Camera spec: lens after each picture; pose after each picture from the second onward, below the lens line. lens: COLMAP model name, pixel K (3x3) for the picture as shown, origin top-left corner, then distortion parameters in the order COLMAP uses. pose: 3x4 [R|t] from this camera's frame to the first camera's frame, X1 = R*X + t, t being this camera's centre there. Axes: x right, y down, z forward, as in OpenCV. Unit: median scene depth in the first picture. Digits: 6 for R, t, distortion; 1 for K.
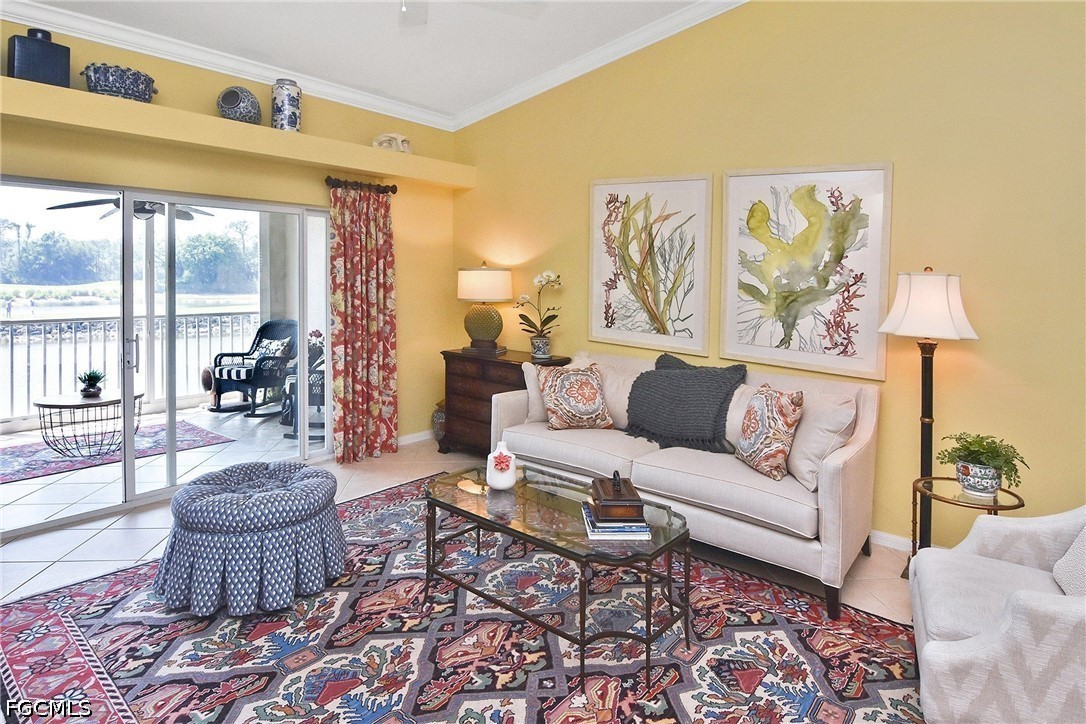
lens RADIAL K [[622.1, 0, 569.1], [0, 622.1, 364.7], [0, 0, 1]] dist [-0.006506, -0.006697]
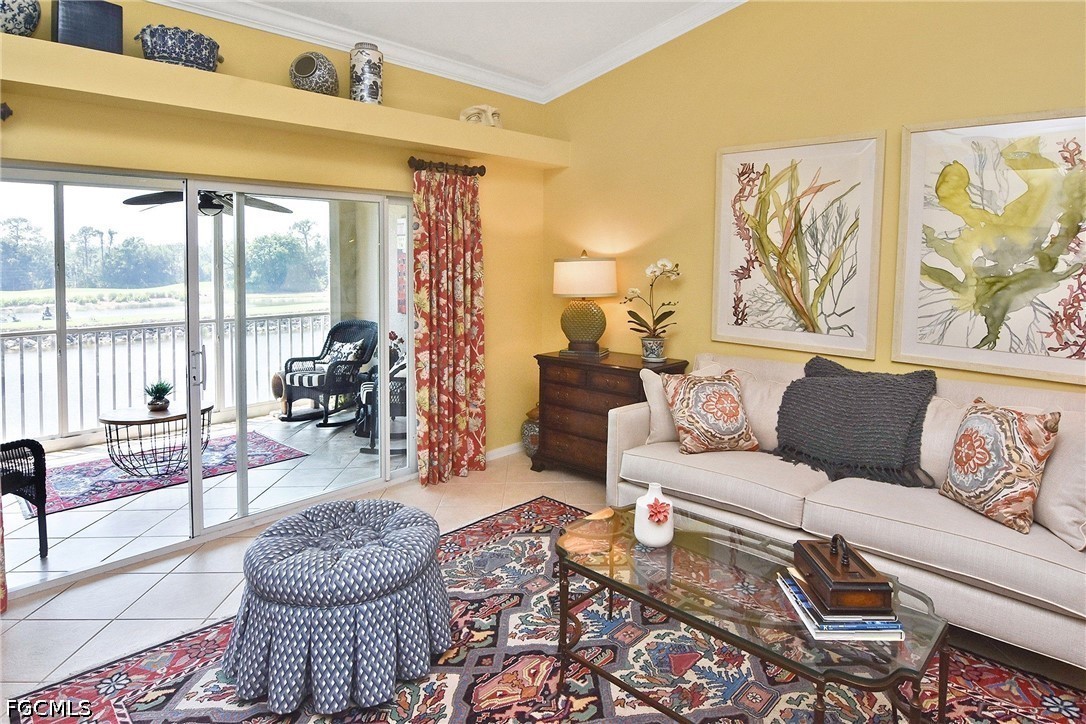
lens RADIAL K [[622.1, 0, 558.3], [0, 622.1, 350.0], [0, 0, 1]] dist [-0.006506, -0.006697]
pose [[0.995097, -0.014766, -0.097796, -0.100789], [0.013867, 0.999855, -0.009866, -0.022462], [0.097927, 0.008461, 0.995158, 0.156256]]
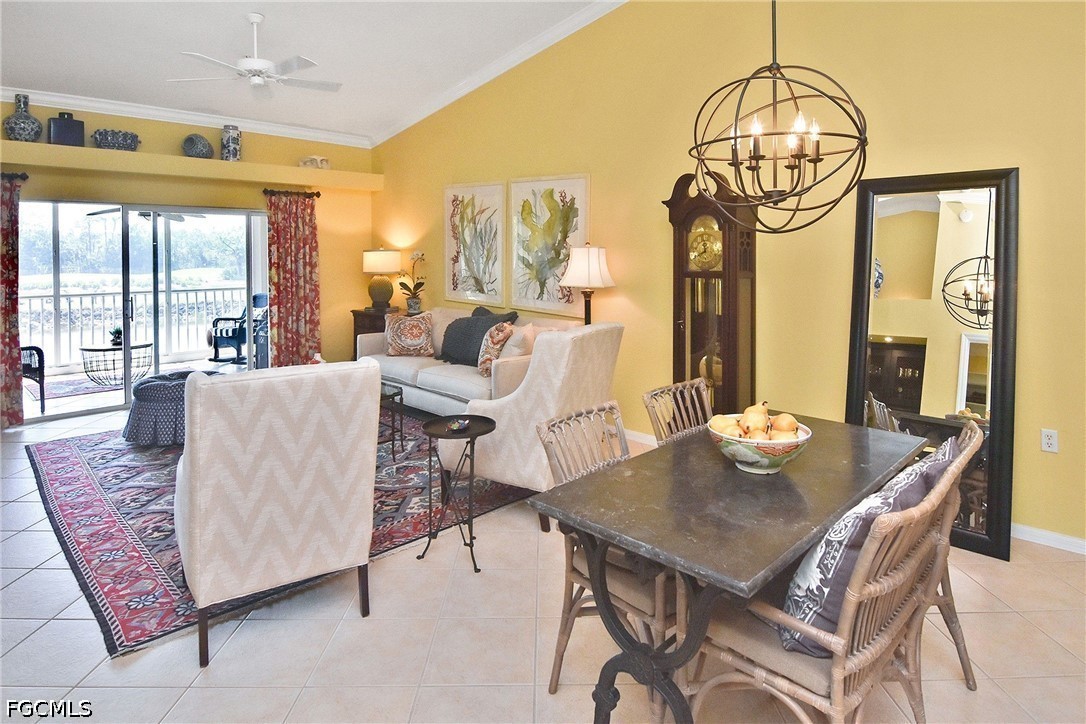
lens RADIAL K [[622.1, 0, 557.2], [0, 622.1, 339.2], [0, 0, 1]] dist [-0.006506, -0.006697]
pose [[0.994749, -0.006771, -0.102117, 0.441118], [0.005811, 0.999936, -0.009695, 0.066132], [0.102176, 0.009051, 0.994725, -0.370520]]
